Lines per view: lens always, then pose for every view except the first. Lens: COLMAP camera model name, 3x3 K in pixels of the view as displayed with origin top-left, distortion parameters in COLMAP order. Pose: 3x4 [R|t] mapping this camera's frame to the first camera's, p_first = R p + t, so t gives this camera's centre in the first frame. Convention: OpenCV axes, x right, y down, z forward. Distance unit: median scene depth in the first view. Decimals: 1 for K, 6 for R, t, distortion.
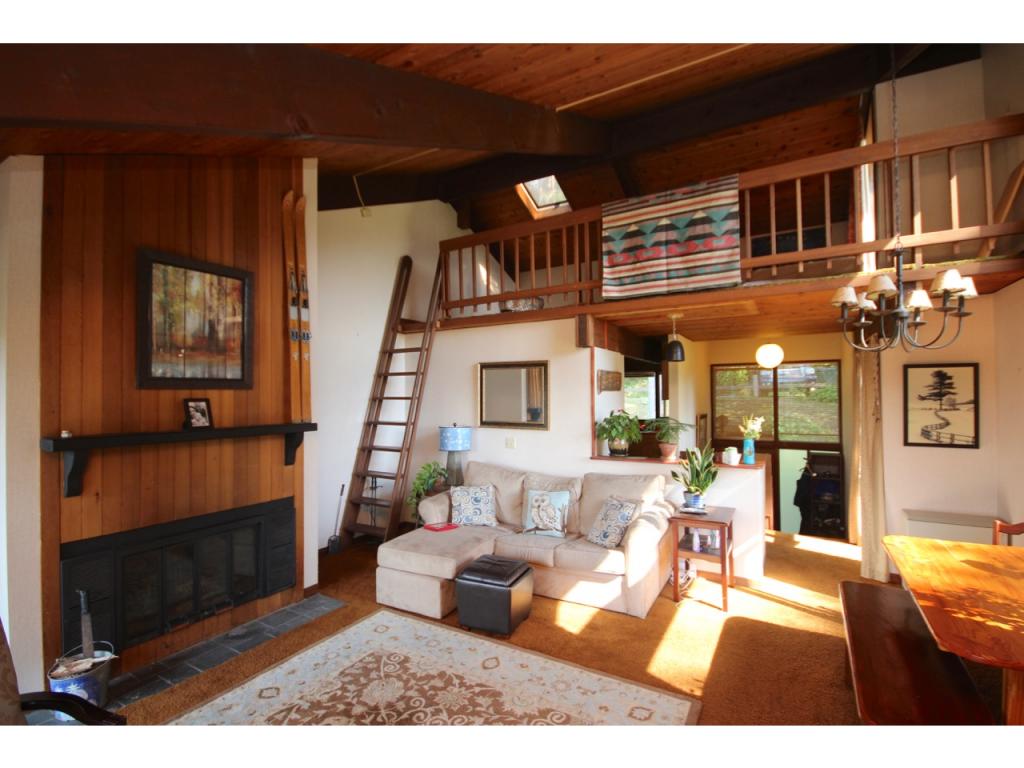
lens RADIAL K [[471.5, 0, 515.8], [0, 471.5, 388.2], [0, 0, 1]] dist [0.001263, -0.006063]
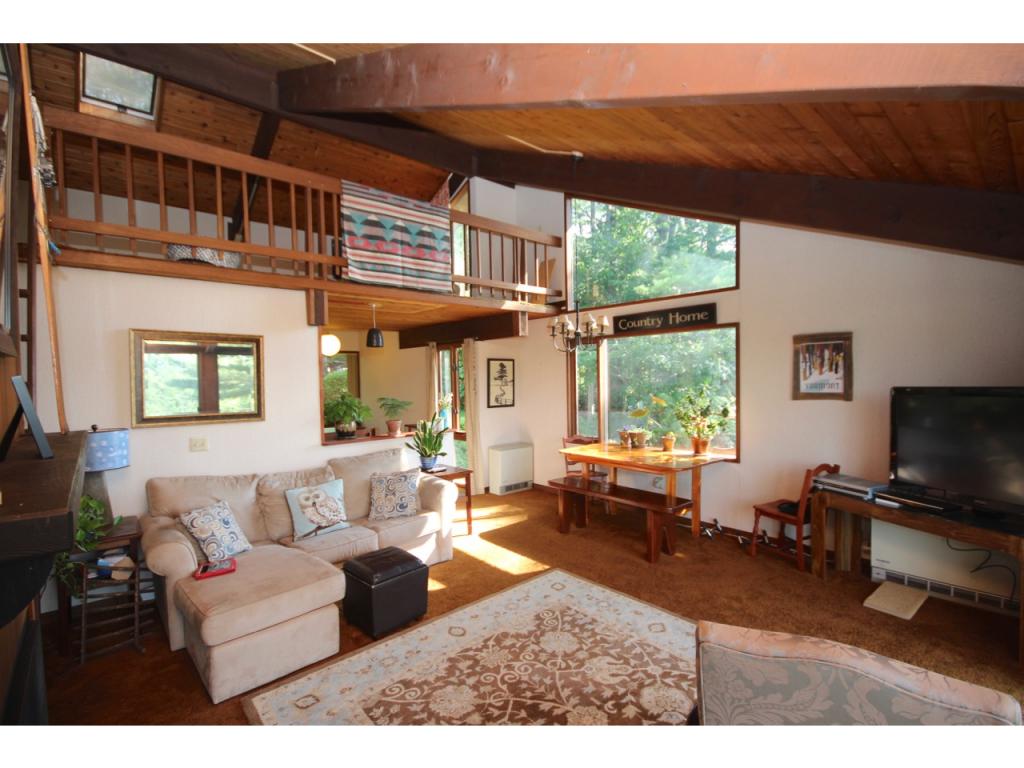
lens RADIAL K [[471.5, 0, 520.0], [0, 471.5, 387.7], [0, 0, 1]] dist [0.001263, -0.006063]
pose [[0.308184, -0.019668, 0.951123, -0.724015], [-0.000570, 0.999782, 0.020859, 0.017858], [-0.951327, -0.006971, 0.308106, 0.403738]]
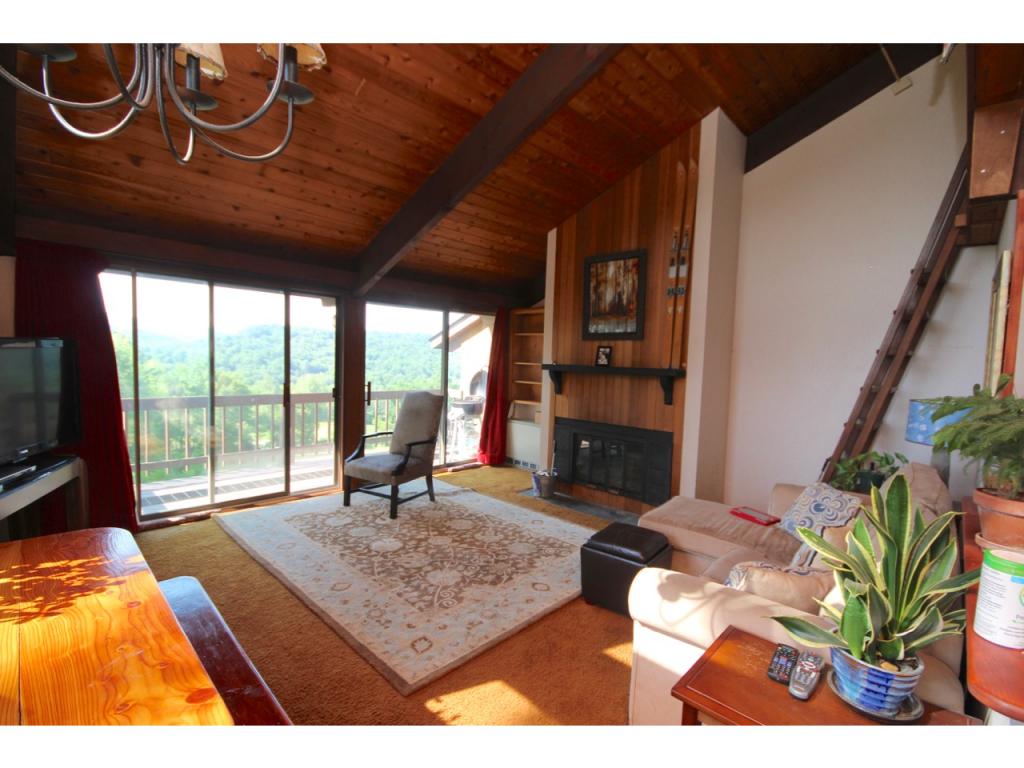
lens RADIAL K [[471.5, 0, 514.1], [0, 471.5, 385.8], [0, 0, 1]] dist [0.001263, -0.006063]
pose [[-0.239149, 0.055100, -0.969418, 0.707000], [-0.015468, 0.998046, 0.060543, 0.049668], [0.970860, 0.029473, -0.237829, 0.864221]]
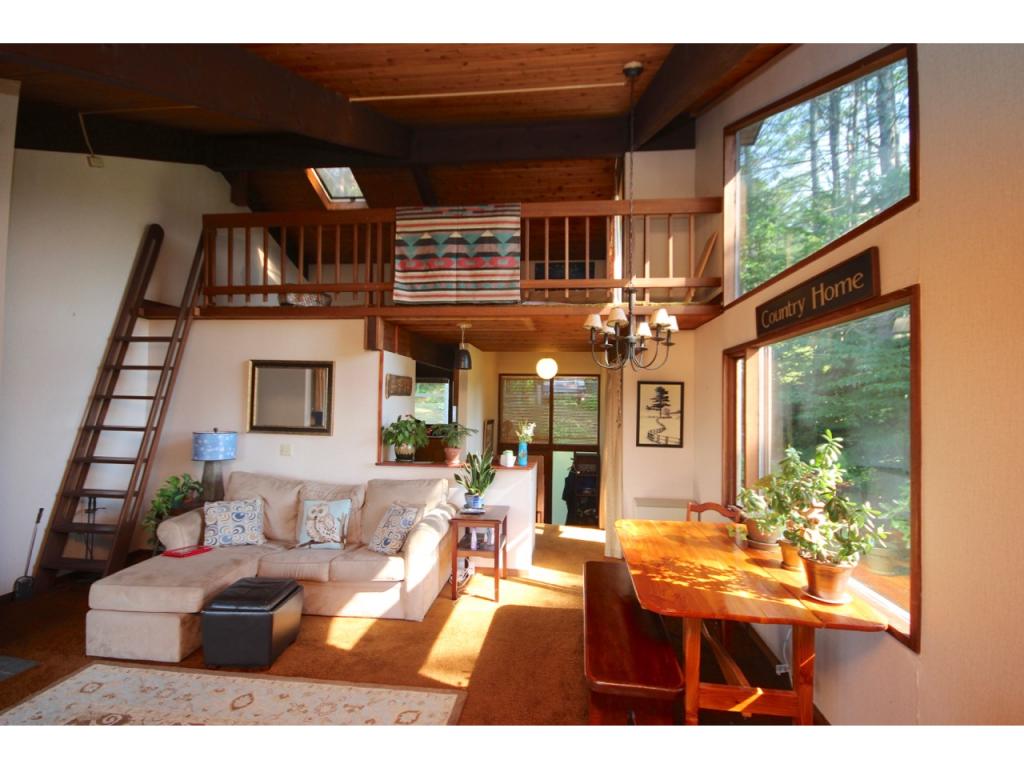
lens RADIAL K [[471.5, 0, 516.5], [0, 471.5, 388.2], [0, 0, 1]] dist [0.001263, -0.006063]
pose [[0.912745, 0.034279, 0.407088, 0.025992], [-0.030061, 0.999408, -0.016756, -0.000941], [-0.407422, 0.003057, 0.913235, -0.008269]]
